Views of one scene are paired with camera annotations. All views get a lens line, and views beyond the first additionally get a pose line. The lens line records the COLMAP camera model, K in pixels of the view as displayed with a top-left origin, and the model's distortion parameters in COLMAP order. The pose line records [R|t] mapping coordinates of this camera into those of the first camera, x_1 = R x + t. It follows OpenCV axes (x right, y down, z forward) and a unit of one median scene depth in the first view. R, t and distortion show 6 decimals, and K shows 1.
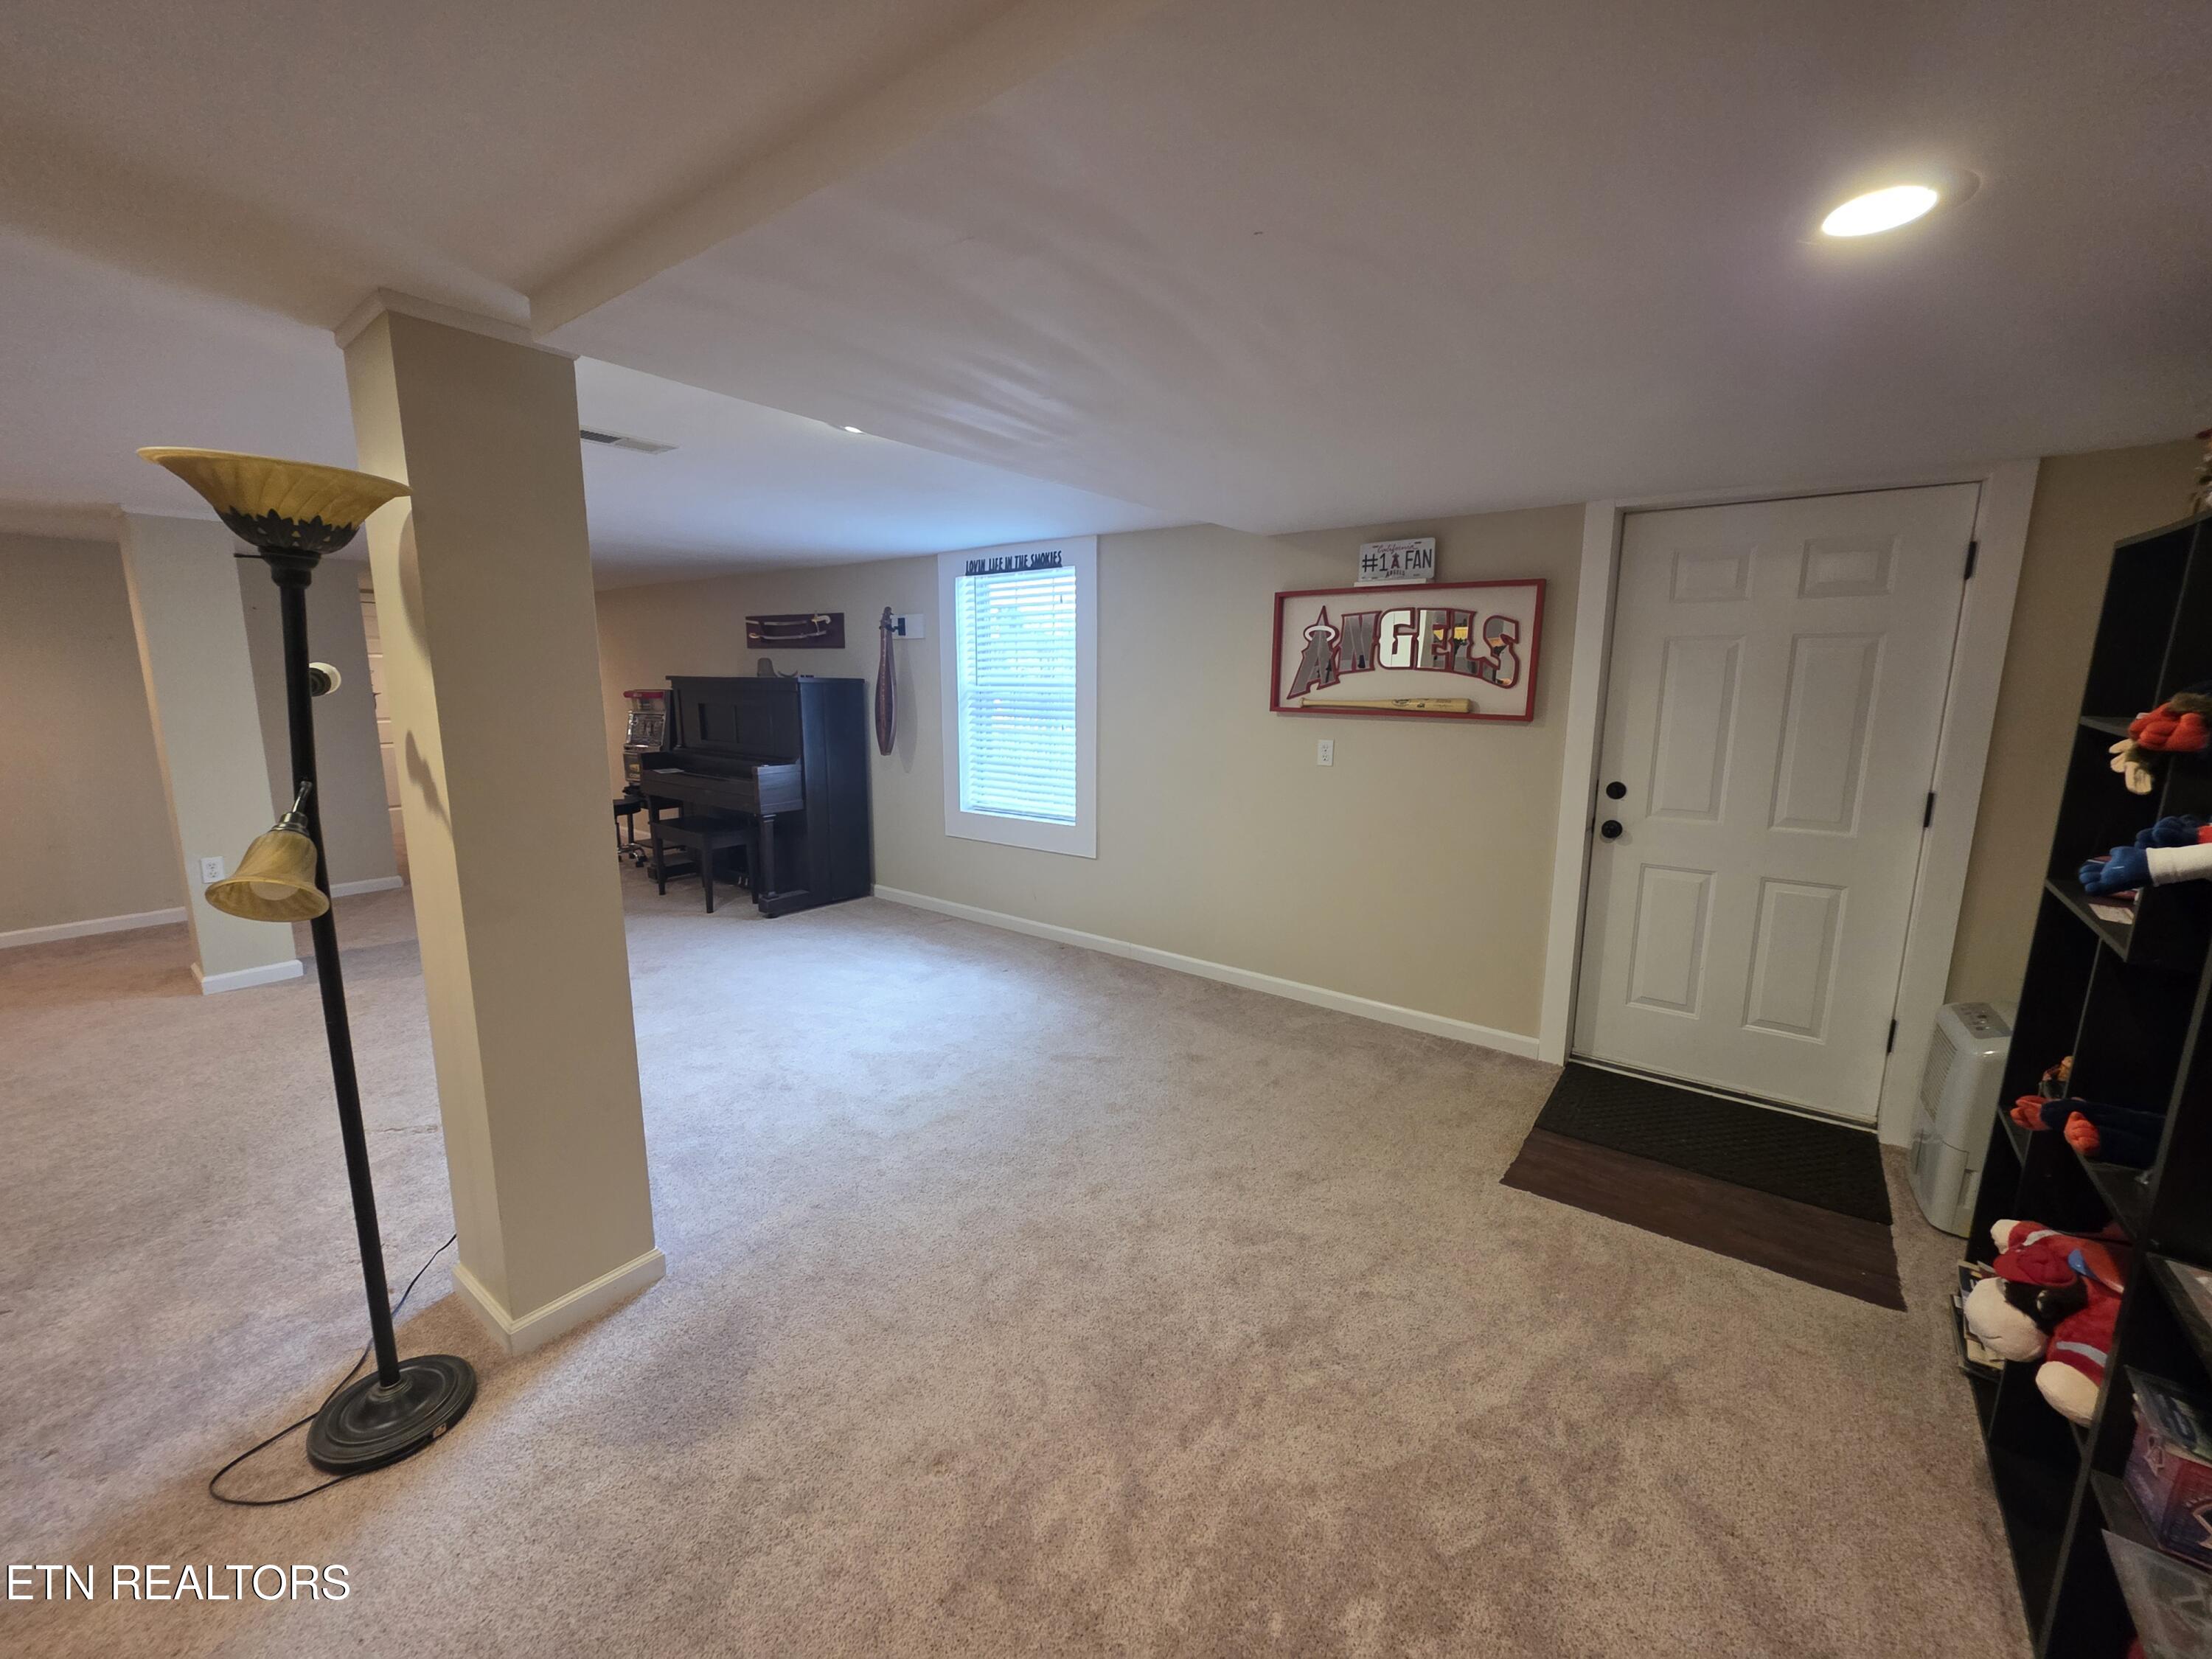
lens RADIAL K [[884.2, 0, 1116.5], [0, 884.2, 827.1], [0, 0, 1]] dist [0.001243, -0.000361]
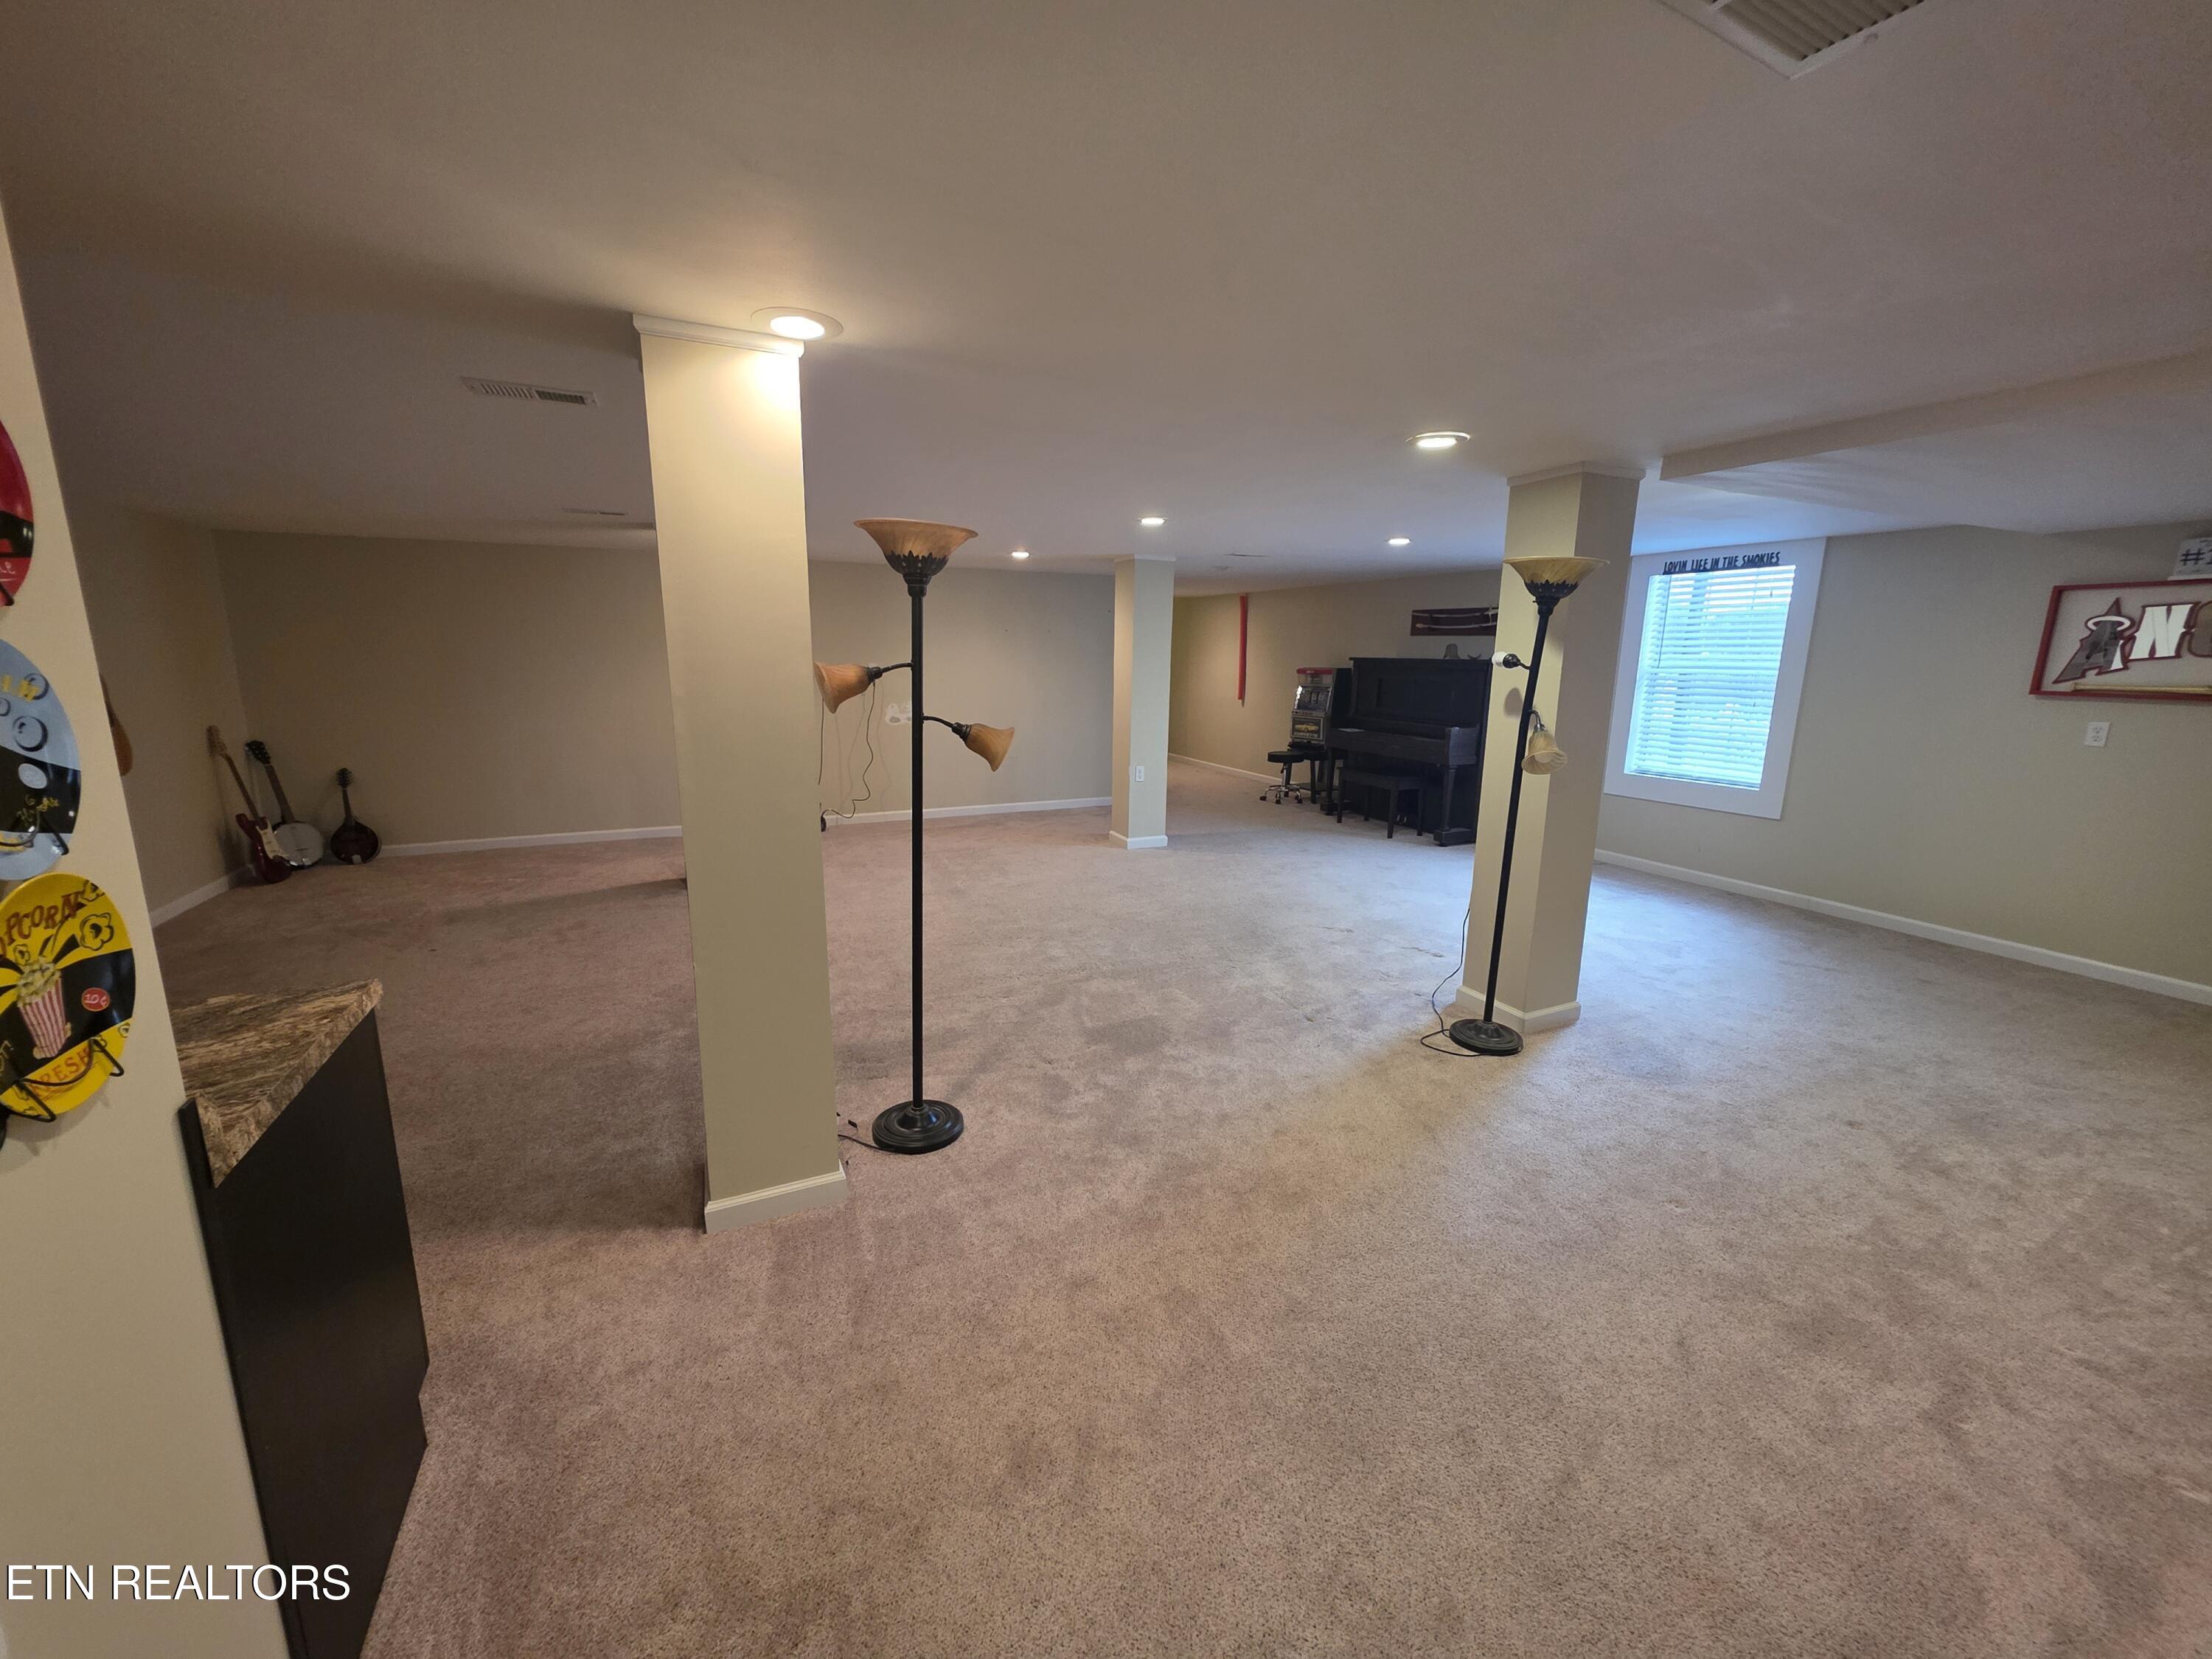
lens RADIAL K [[884.2, 0, 1104.7], [0, 884.2, 834.8], [0, 0, 1]] dist [0.001243, -0.000361]
pose [[0.884879, 0.099116, -0.455154, -0.327035], [-0.085712, 0.995062, 0.050054, 0.086761], [0.457867, -0.005280, 0.889005, -0.509403]]
